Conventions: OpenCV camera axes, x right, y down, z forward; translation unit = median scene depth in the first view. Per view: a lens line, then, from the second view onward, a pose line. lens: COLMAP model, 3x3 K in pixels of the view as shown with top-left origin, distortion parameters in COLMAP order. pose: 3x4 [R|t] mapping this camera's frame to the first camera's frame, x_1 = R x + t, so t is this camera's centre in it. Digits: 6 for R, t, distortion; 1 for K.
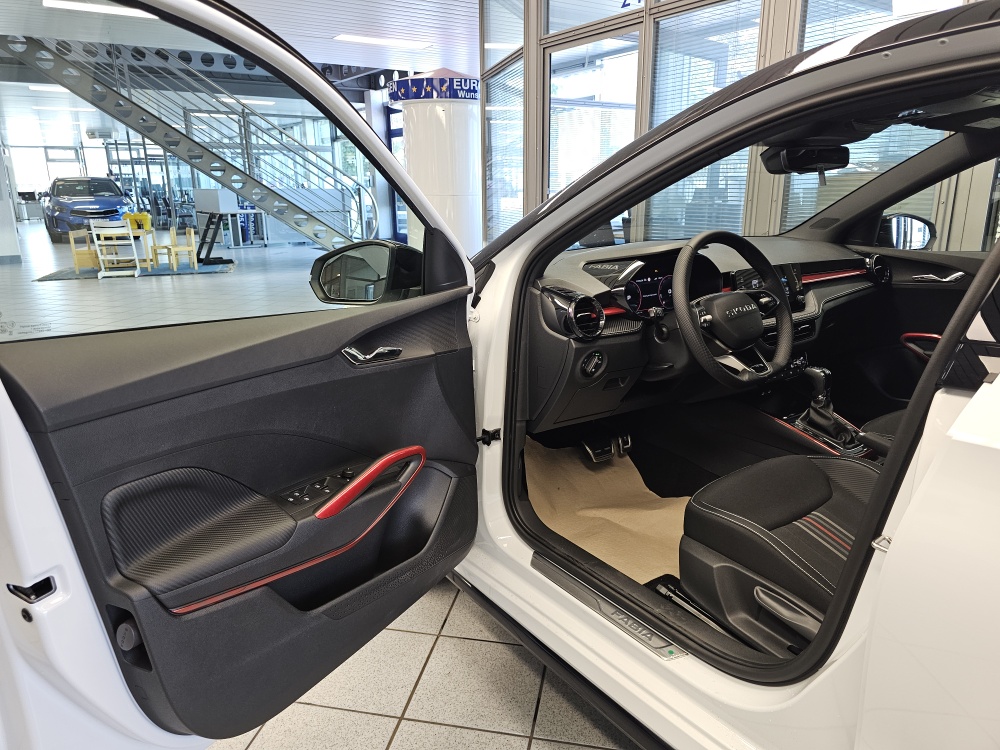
lens RADIAL K [[673.5, 0, 511.5], [0, 673.5, 362.7], [0, 0, 1]] dist [0.060240, -0.068202]
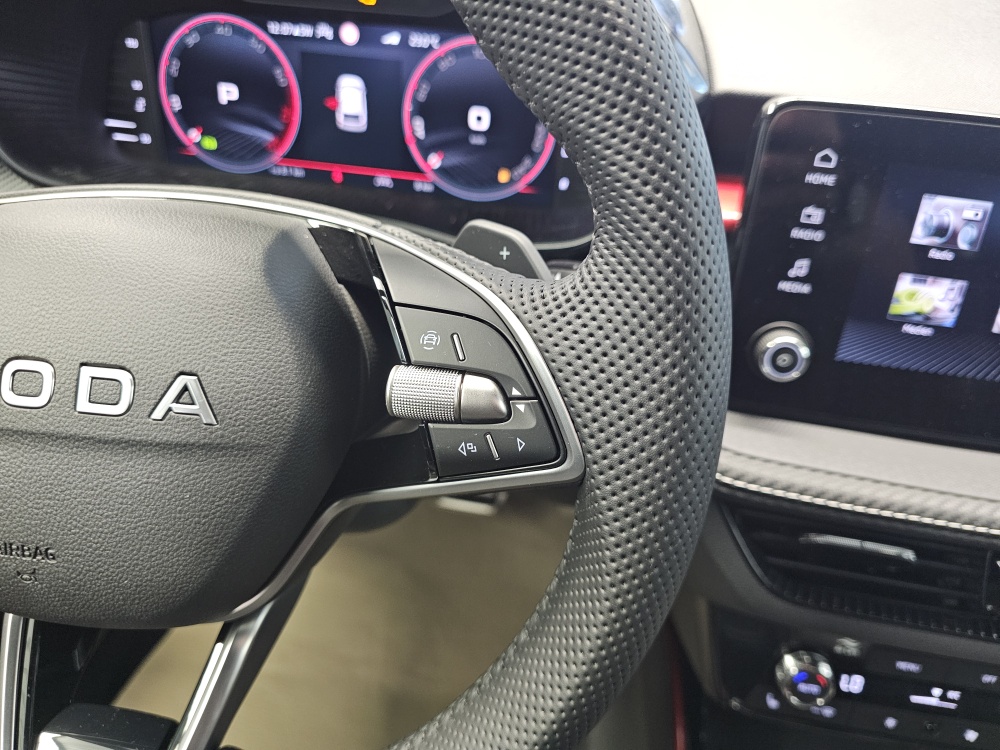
lens RADIAL K [[707.6, 0, 498.1], [0, 707.6, 366.9], [0, 0, 1]] dist [0.000652, -0.037613]
pose [[0.675150, 0.464126, -0.573375, 0.115360], [-0.238630, 0.872889, 0.425583, -0.038195], [0.698017, -0.150508, 0.700086, 0.237583]]
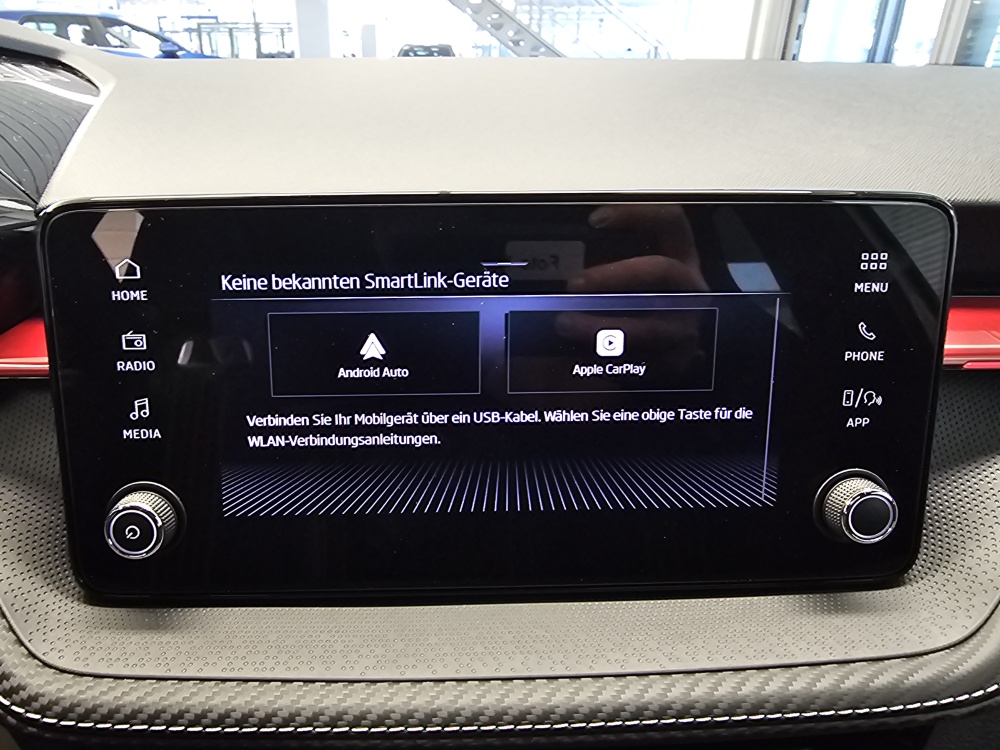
lens RADIAL K [[682.6, 0, 444.3], [0, 682.6, 373.7], [0, 0, 1]] dist [-0.001914, -0.000436]
pose [[0.812857, 0.248734, -0.526684, 0.130276], [-0.152777, 0.963623, 0.219296, -0.040631], [0.562071, -0.097792, 0.821288, 0.267003]]
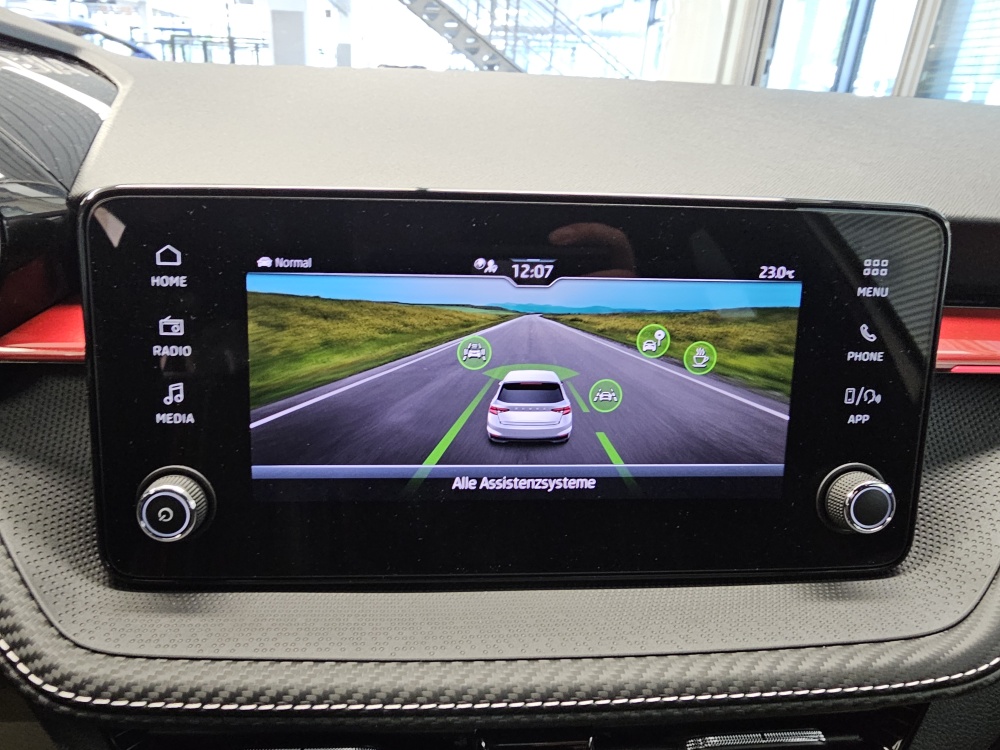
lens RADIAL K [[684.1, 0, 445.1], [0, 684.1, 379.5], [0, 0, 1]] dist [0.000247, -0.003695]
pose [[0.832351, 0.252412, -0.493437, 0.128657], [-0.179255, 0.965029, 0.191275, -0.038795], [0.524461, -0.070757, 0.848489, 0.263871]]
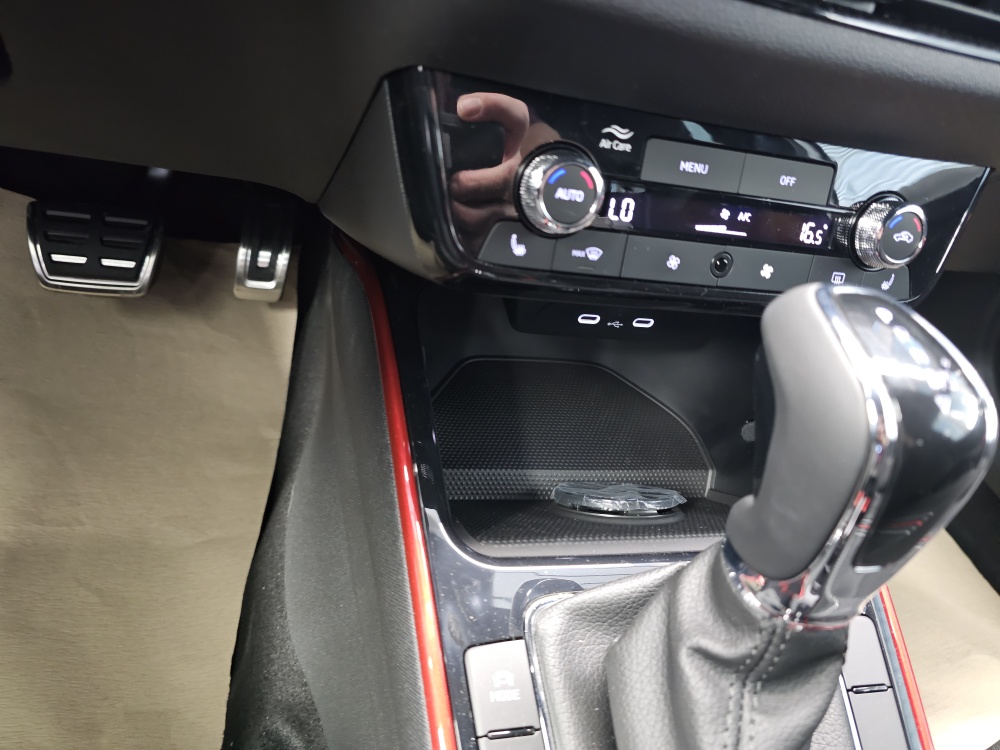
lens RADIAL K [[662.4, 0, 495.4], [0, 662.4, 358.7], [0, 0, 1]] dist [0.057609, -0.060117]
pose [[0.877327, 0.431810, -0.209376, 0.119362], [-0.333518, 0.862343, 0.380959, -0.001289], [0.345056, -0.264395, 0.900573, 0.256130]]
